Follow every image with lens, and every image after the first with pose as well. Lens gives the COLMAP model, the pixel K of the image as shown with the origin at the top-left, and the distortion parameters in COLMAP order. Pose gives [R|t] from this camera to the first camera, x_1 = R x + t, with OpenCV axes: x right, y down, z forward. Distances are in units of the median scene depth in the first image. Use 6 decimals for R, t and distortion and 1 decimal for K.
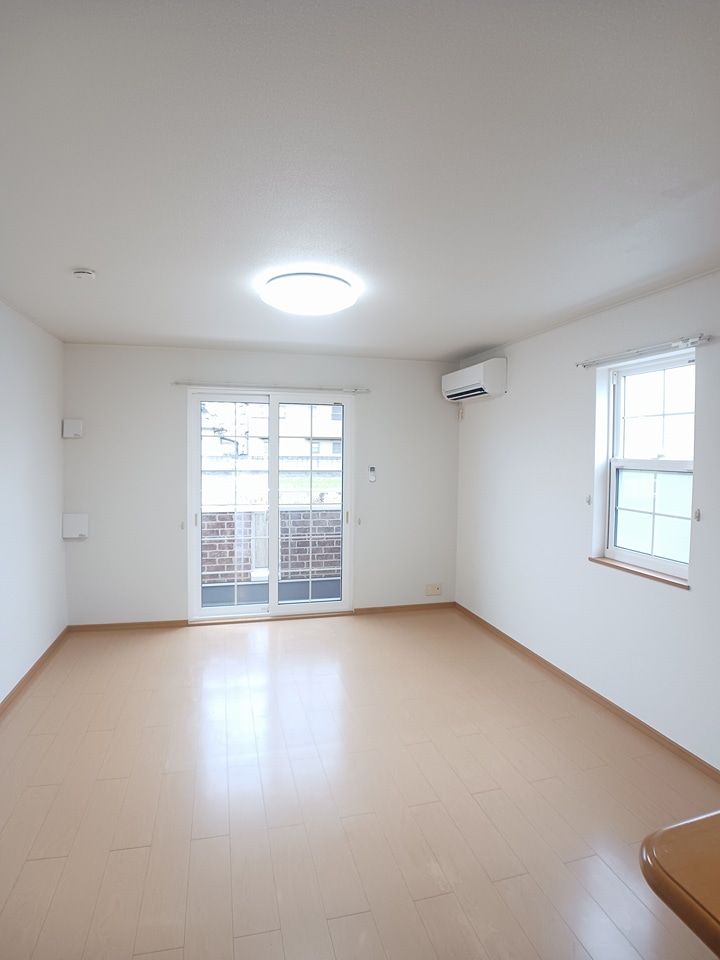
lens RADIAL K [[497.7, 0, 361.6], [0, 497.7, 474.0], [0, 0, 1]] dist [-0.035435, -0.067413]
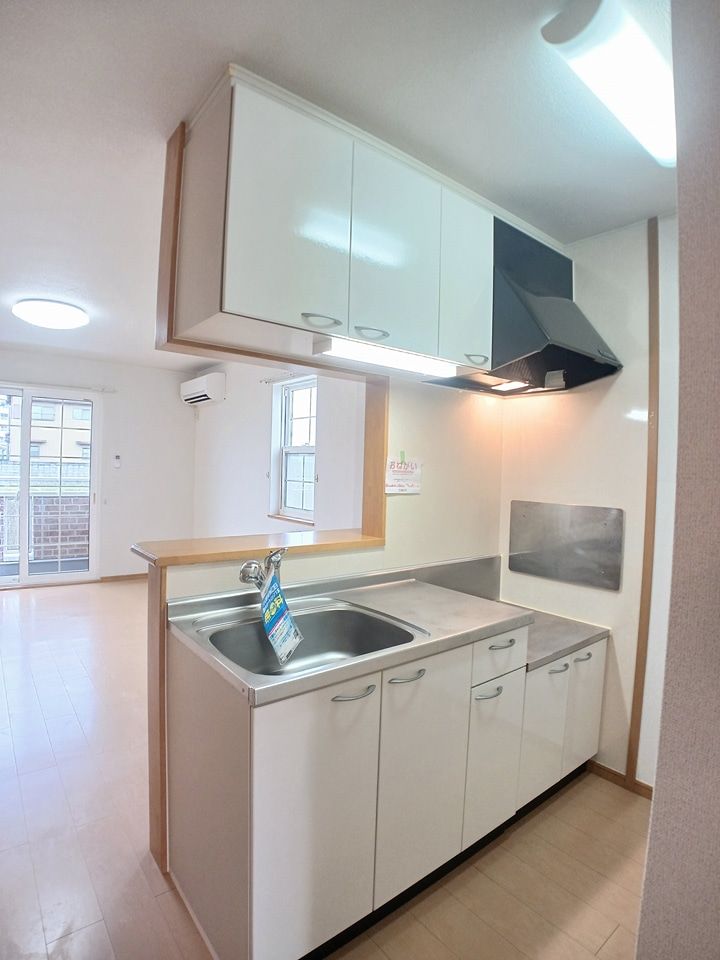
lens RADIAL K [[497.7, 0, 361.6], [0, 497.7, 474.0], [0, 0, 1]] dist [-0.035435, -0.067413]
pose [[0.918282, 0.014767, 0.395653, 0.092704], [-0.003694, 0.999580, -0.028734, 0.061907], [-0.395911, 0.024924, 0.917951, -0.302676]]
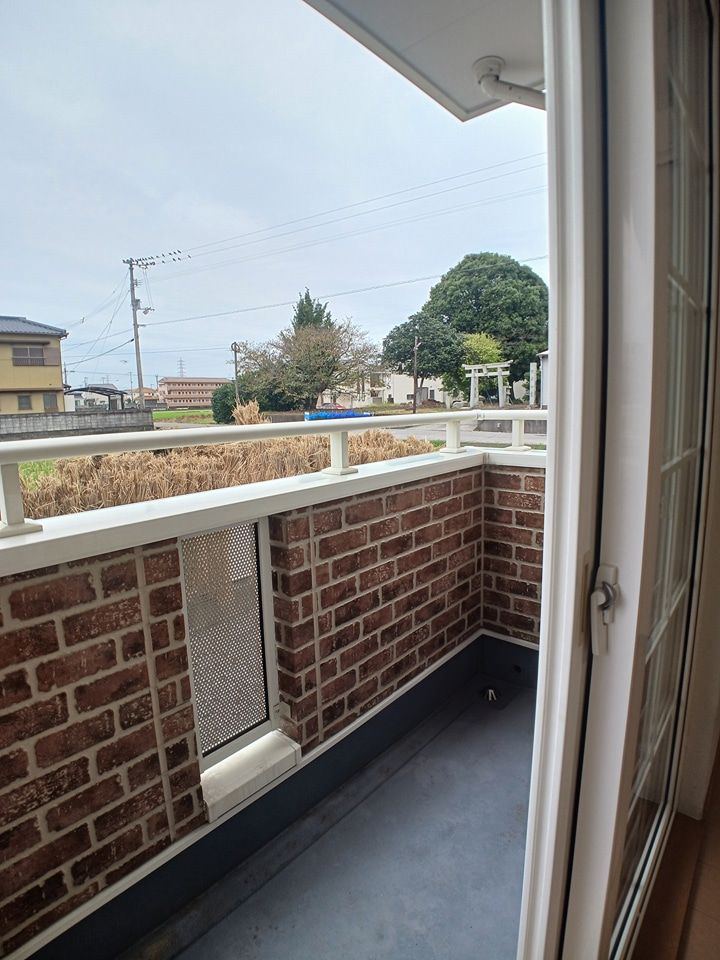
lens RADIAL K [[497.7, 0, 361.6], [0, 497.7, 474.0], [0, 0, 1]] dist [-0.035435, -0.067413]
pose [[0.828862, -0.108921, 0.548747, -0.310535], [0.057337, 0.992238, 0.110345, 0.036600], [-0.556507, -0.059997, 0.828674, 0.908292]]
